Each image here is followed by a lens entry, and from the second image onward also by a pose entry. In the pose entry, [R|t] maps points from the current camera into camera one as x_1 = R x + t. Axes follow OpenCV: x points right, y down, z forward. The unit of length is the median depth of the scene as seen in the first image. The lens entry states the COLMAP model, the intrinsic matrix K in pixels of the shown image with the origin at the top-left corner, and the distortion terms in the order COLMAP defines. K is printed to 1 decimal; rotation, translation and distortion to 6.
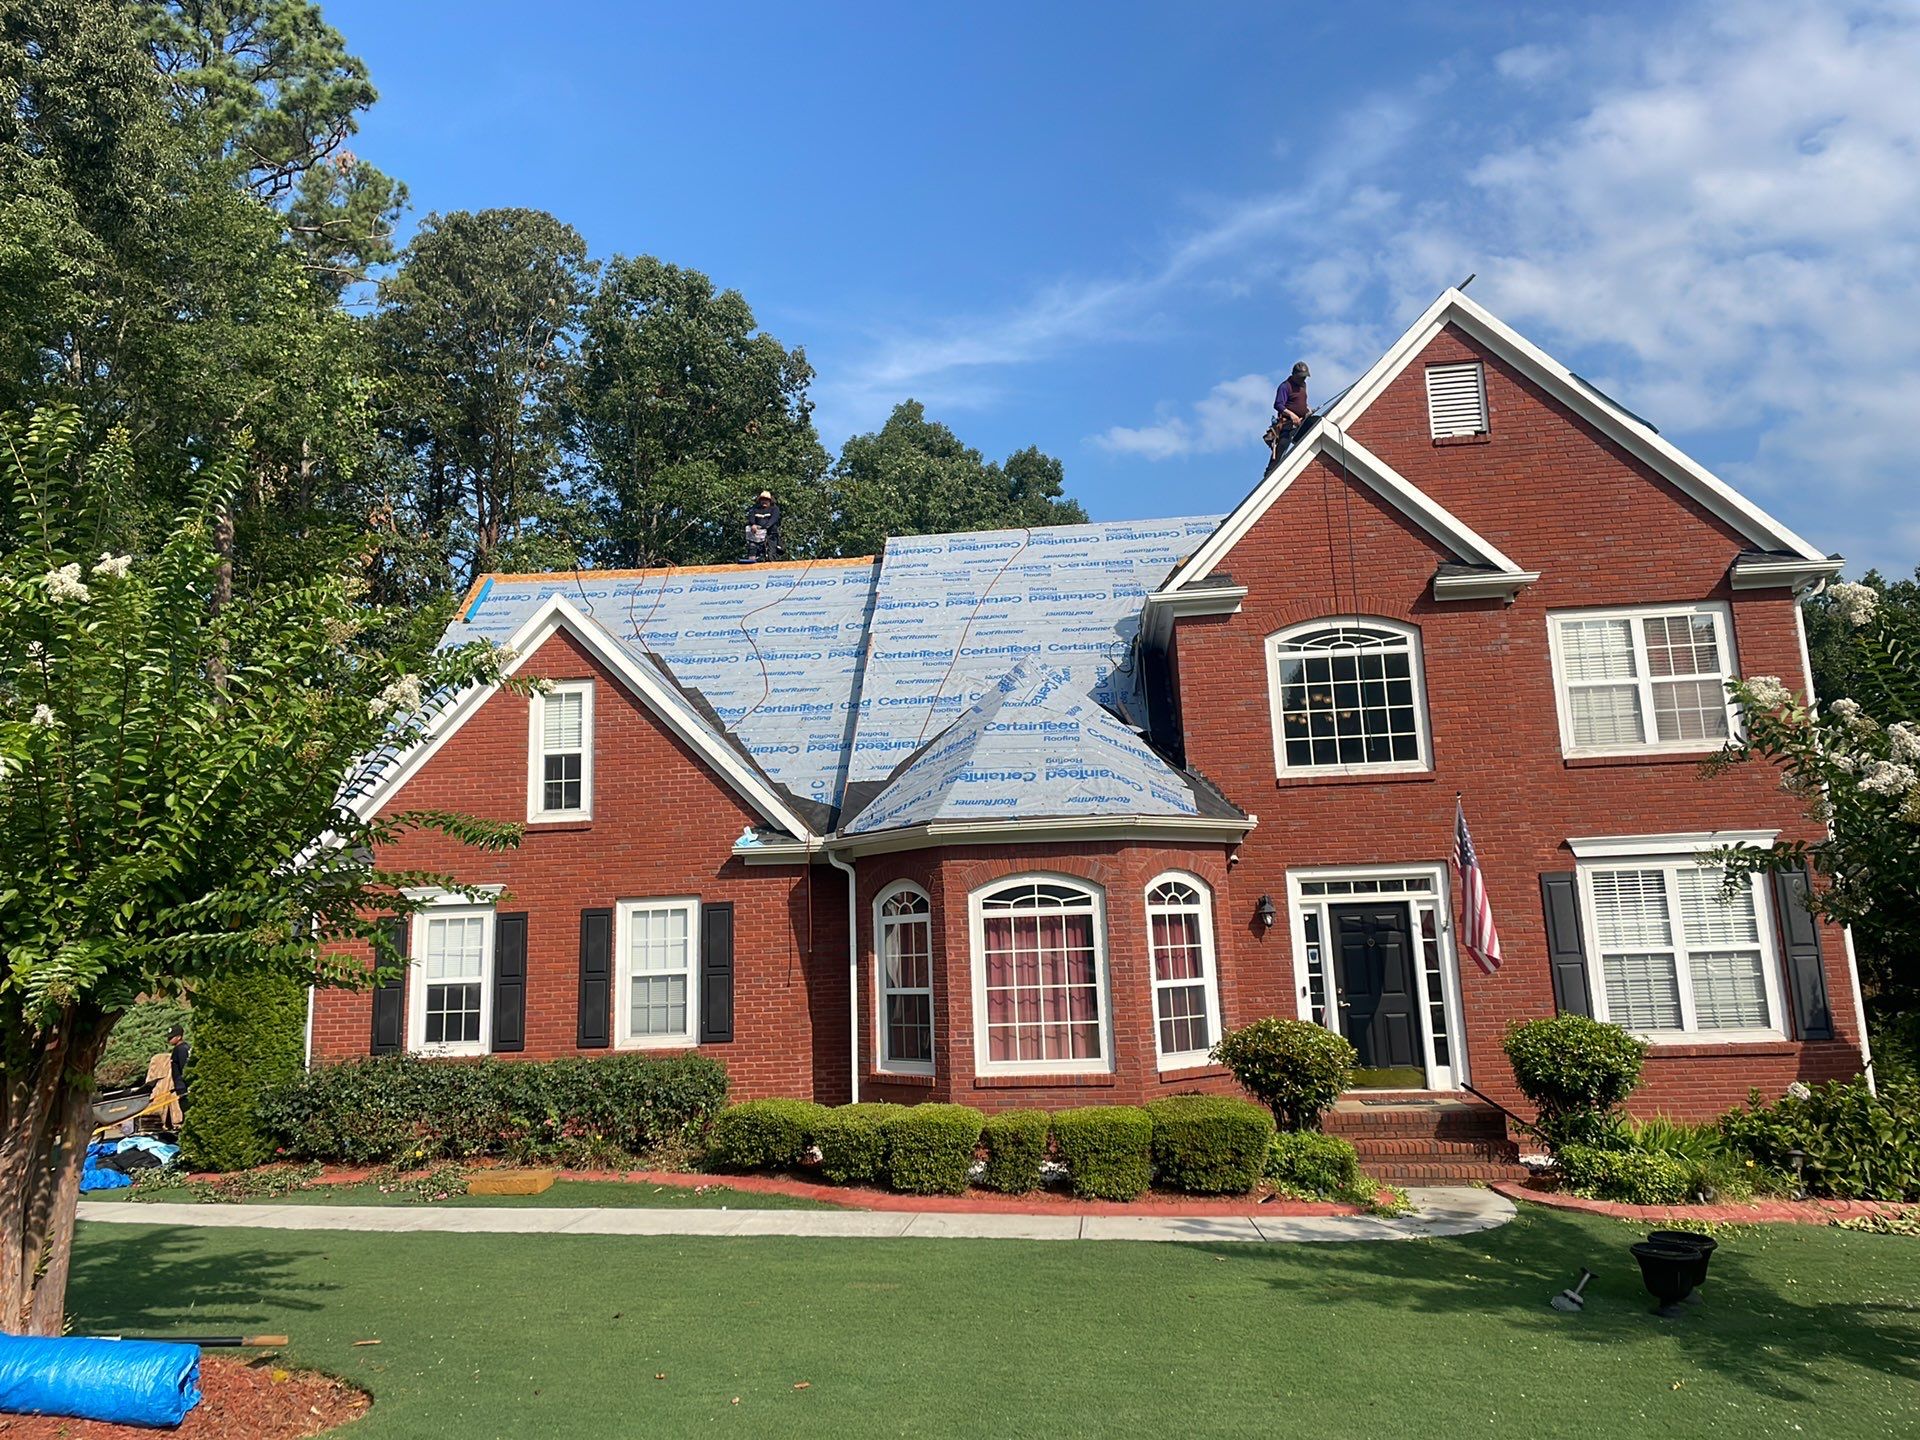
lens RADIAL K [[1468.5, 0, 948.3], [0, 1468.5, 671.5], [0, 0, 1]] dist [0.055821, -0.072229]
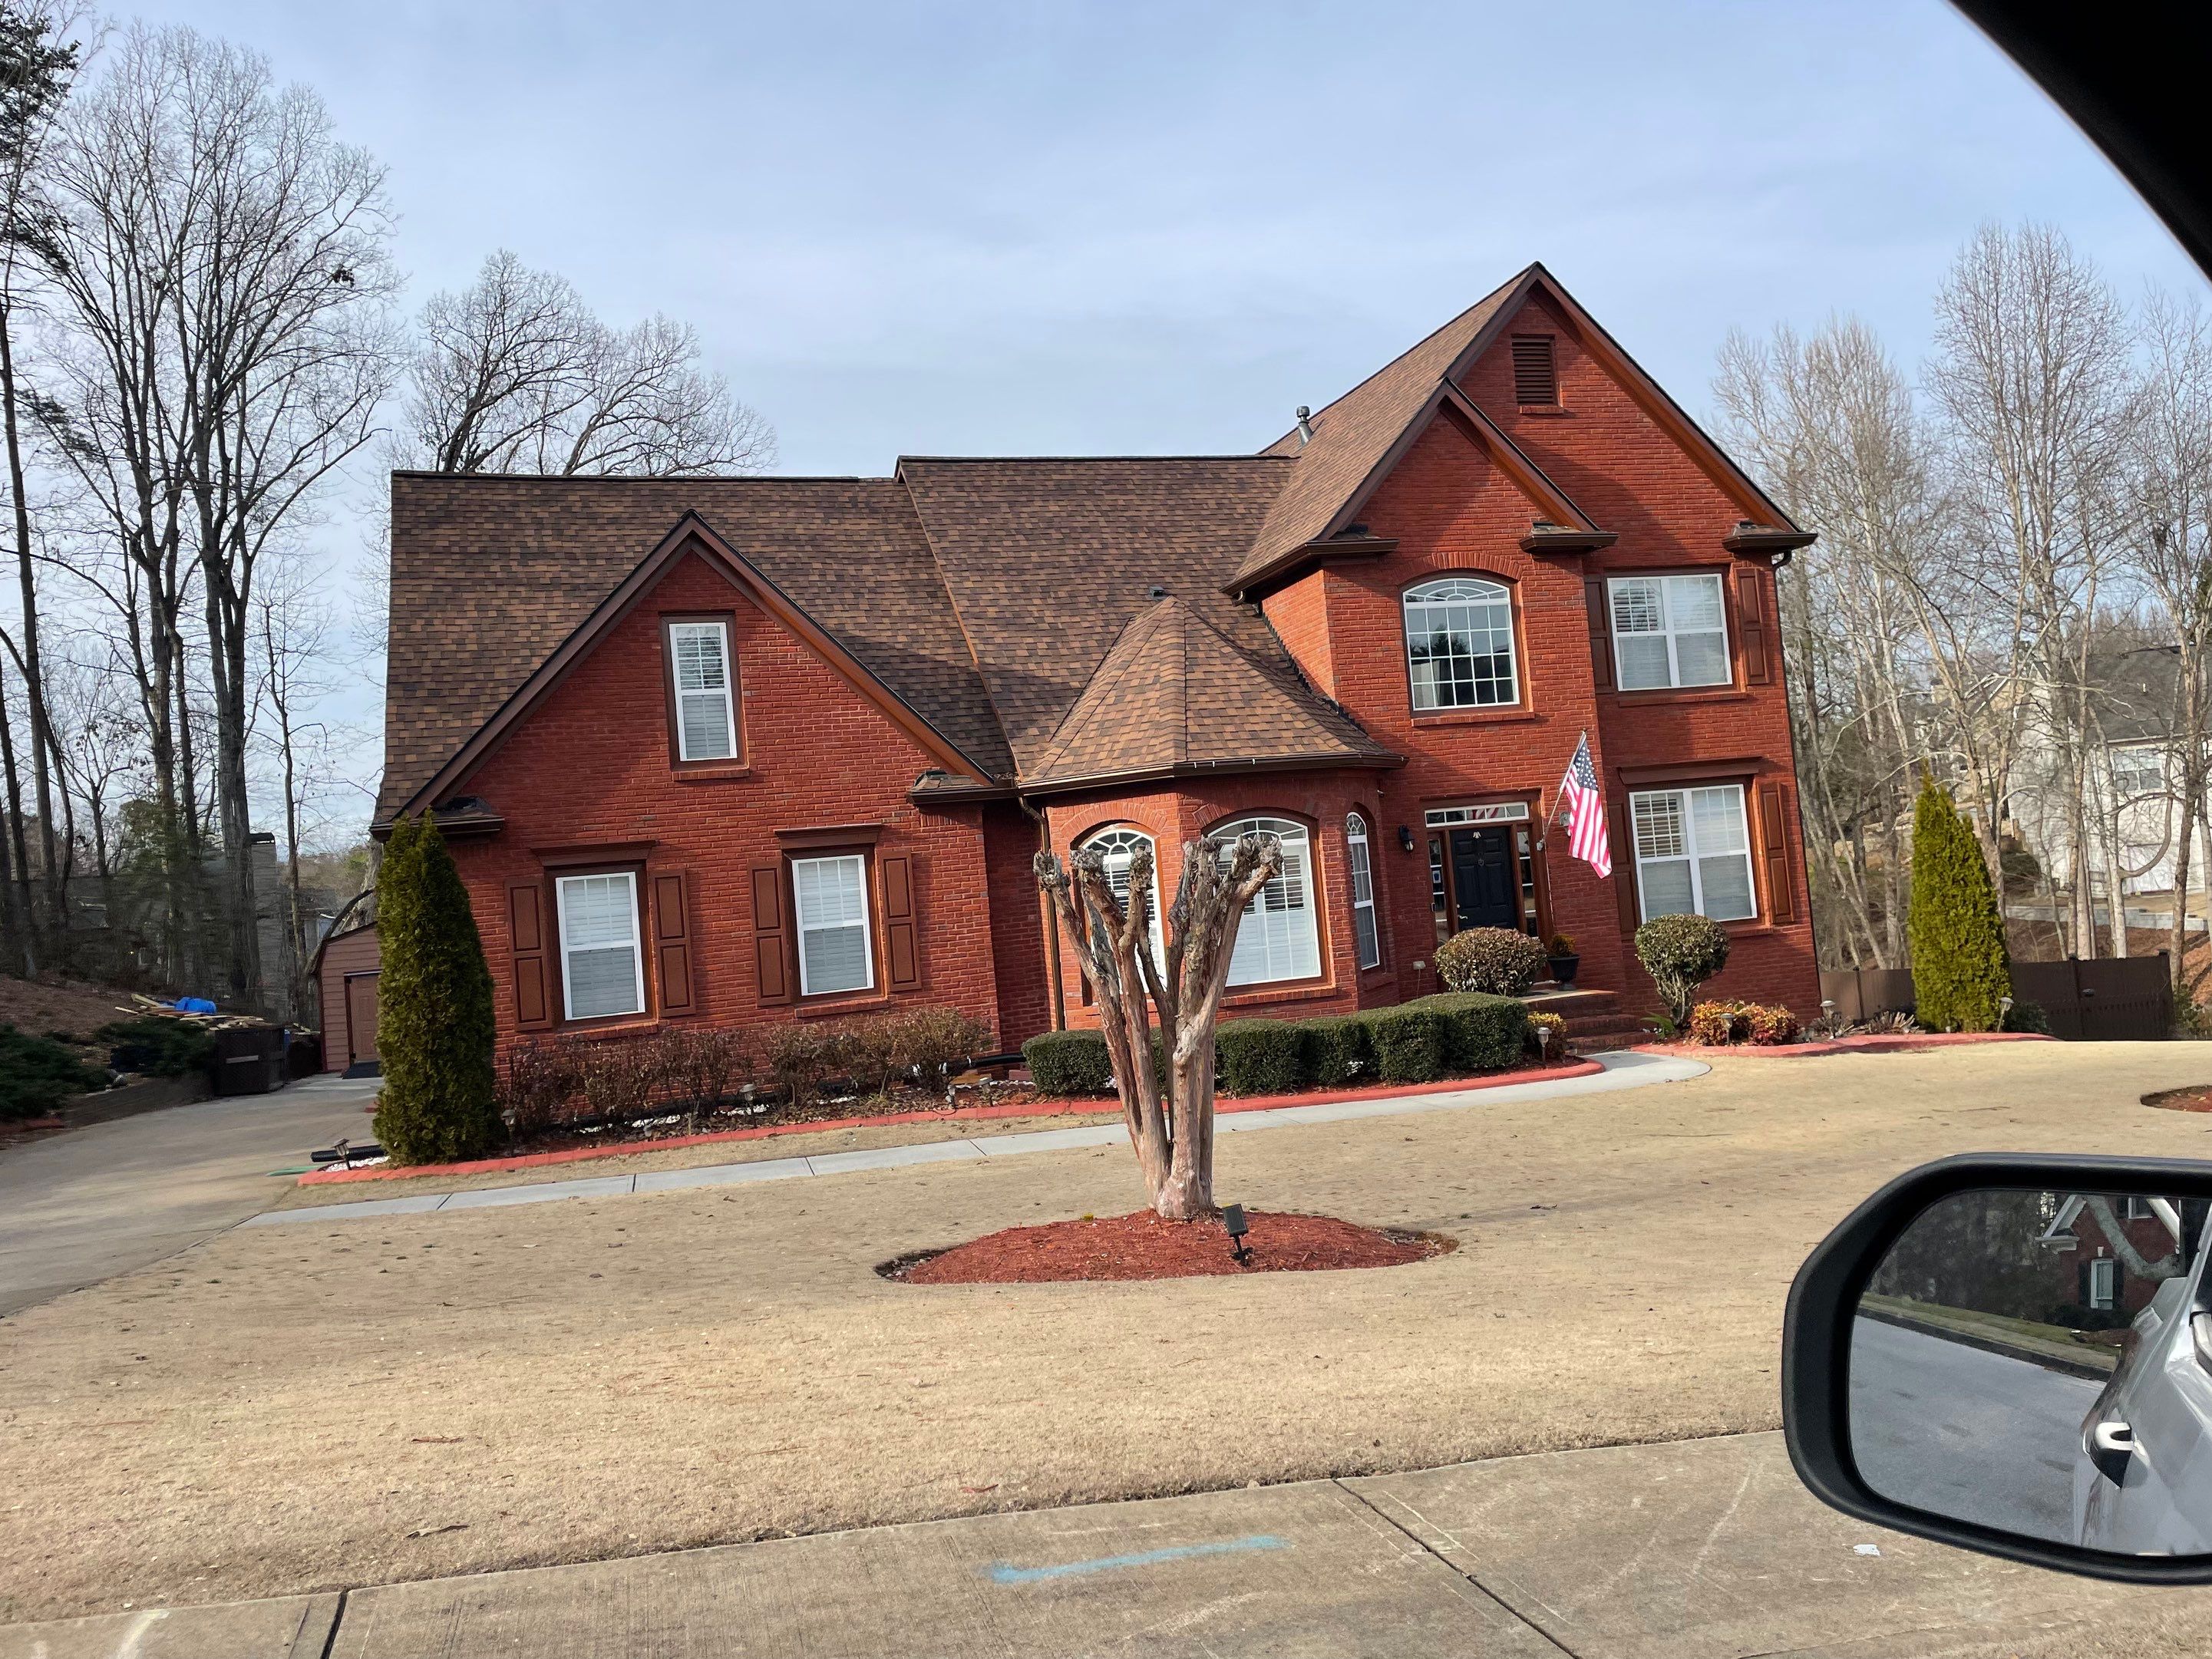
lens RADIAL K [[1691.6, 0, 1119.6], [0, 1691.6, 818.7], [0, 0, 1]] dist [0.055821, -0.072229]
pose [[0.909861, -0.028957, 0.413902, -0.489416], [-0.024279, 0.992137, 0.122782, -0.003268], [-0.414203, -0.121763, 0.902003, -0.053638]]
